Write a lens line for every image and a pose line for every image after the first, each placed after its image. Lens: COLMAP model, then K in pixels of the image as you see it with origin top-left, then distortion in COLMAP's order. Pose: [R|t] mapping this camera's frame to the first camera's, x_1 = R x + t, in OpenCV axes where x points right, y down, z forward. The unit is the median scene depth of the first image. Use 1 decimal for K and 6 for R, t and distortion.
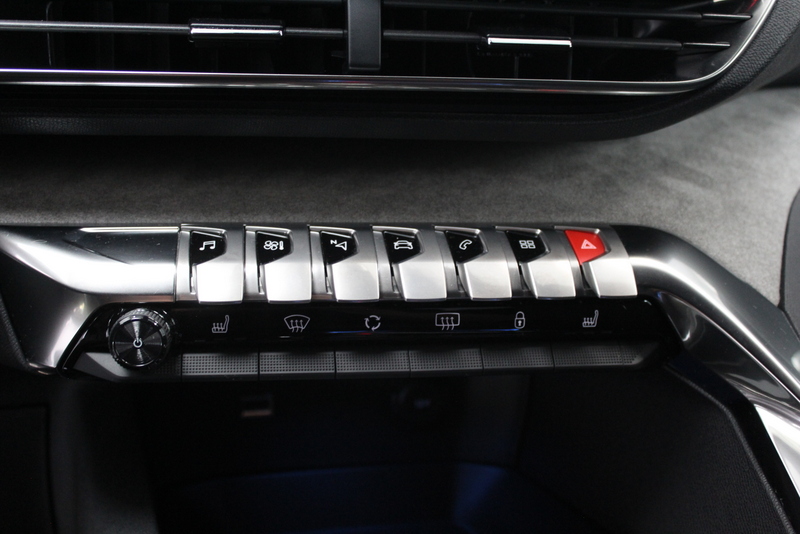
lens RADIAL K [[974.1, 0, 400.0], [0, 974.1, 267.0], [0, 0, 1]] dist [-0.081711, 0.024087]
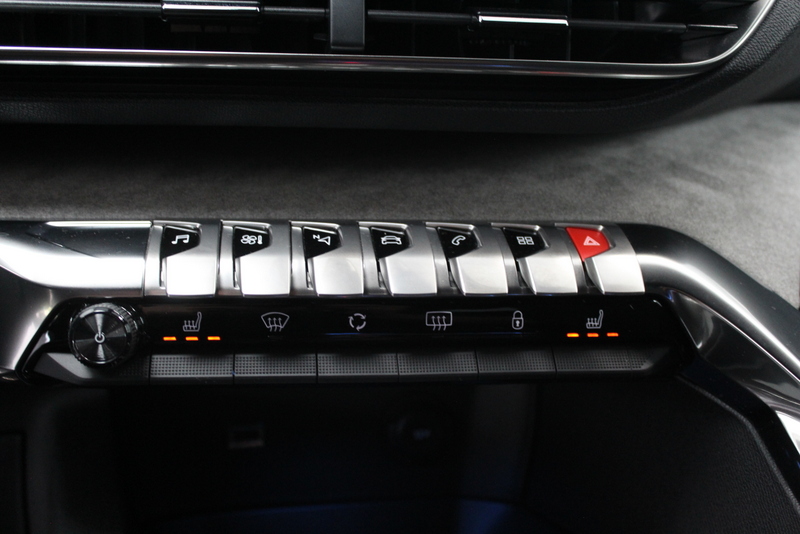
lens RADIAL K [[974.1, 0, 400.0], [0, 974.1, 267.0], [0, 0, 1]] dist [-0.081711, 0.024087]
pose [[0.999847, -0.005025, -0.016769, 0.027165], [0.003756, 0.997187, -0.074861, 0.072559], [0.017098, 0.074786, 0.997053, 0.074365]]
